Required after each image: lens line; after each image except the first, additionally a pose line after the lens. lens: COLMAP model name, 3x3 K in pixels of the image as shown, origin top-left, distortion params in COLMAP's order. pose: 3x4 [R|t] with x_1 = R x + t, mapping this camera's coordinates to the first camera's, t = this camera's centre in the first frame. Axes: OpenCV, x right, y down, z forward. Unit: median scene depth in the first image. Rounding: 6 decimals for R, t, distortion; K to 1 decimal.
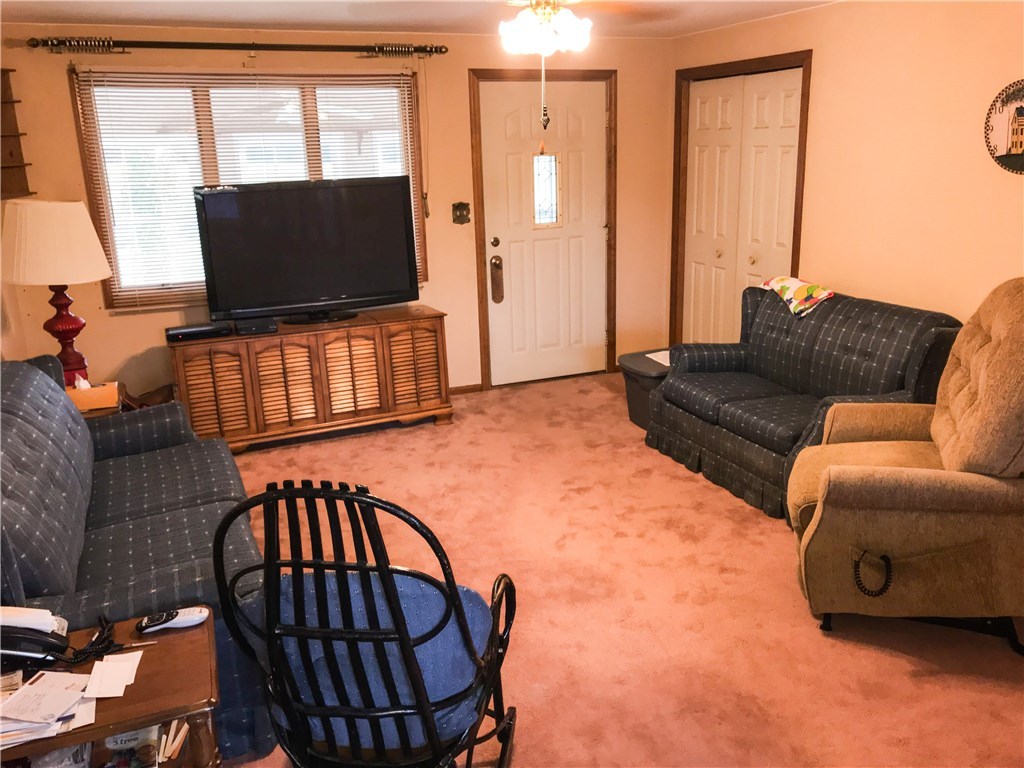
lens RADIAL K [[839.4, 0, 511.7], [0, 839.4, 380.8], [0, 0, 1]] dist [0.040383, -0.025609]
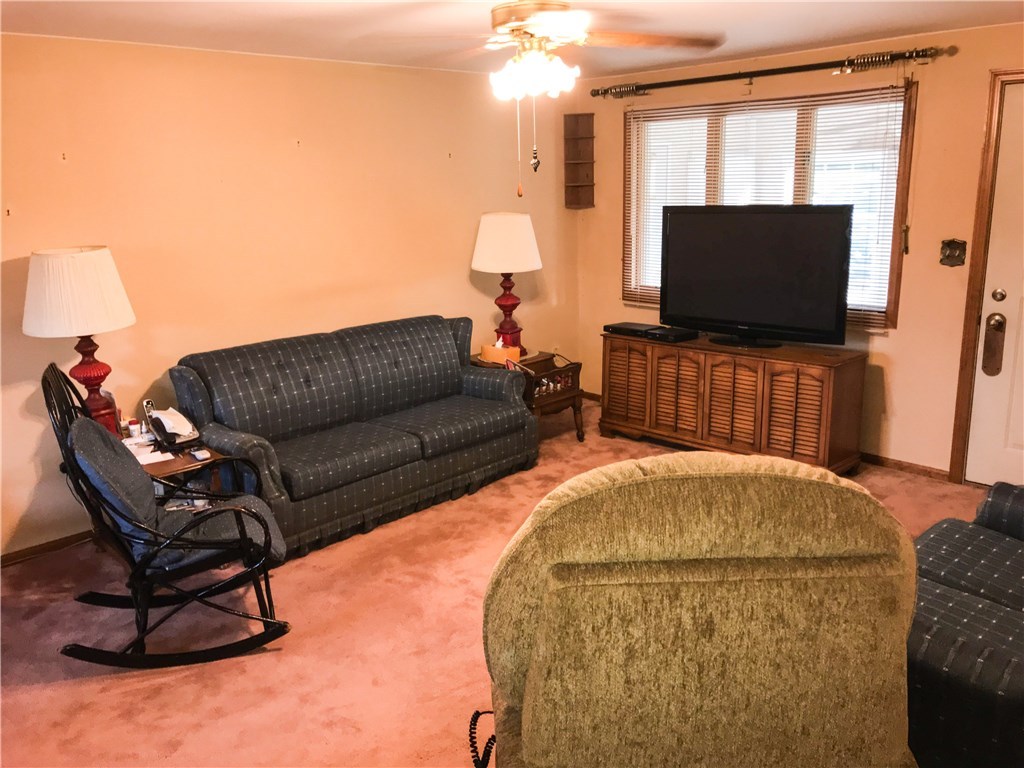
lens RADIAL K [[839.4, 0, 510.9], [0, 839.4, 386.7], [0, 0, 1]] dist [0.040383, -0.025609]
pose [[0.375243, 0.243184, -0.894457, 0.586451], [-0.234397, 0.958503, 0.162263, -0.122673], [0.896800, 0.148770, 0.416674, 0.347900]]
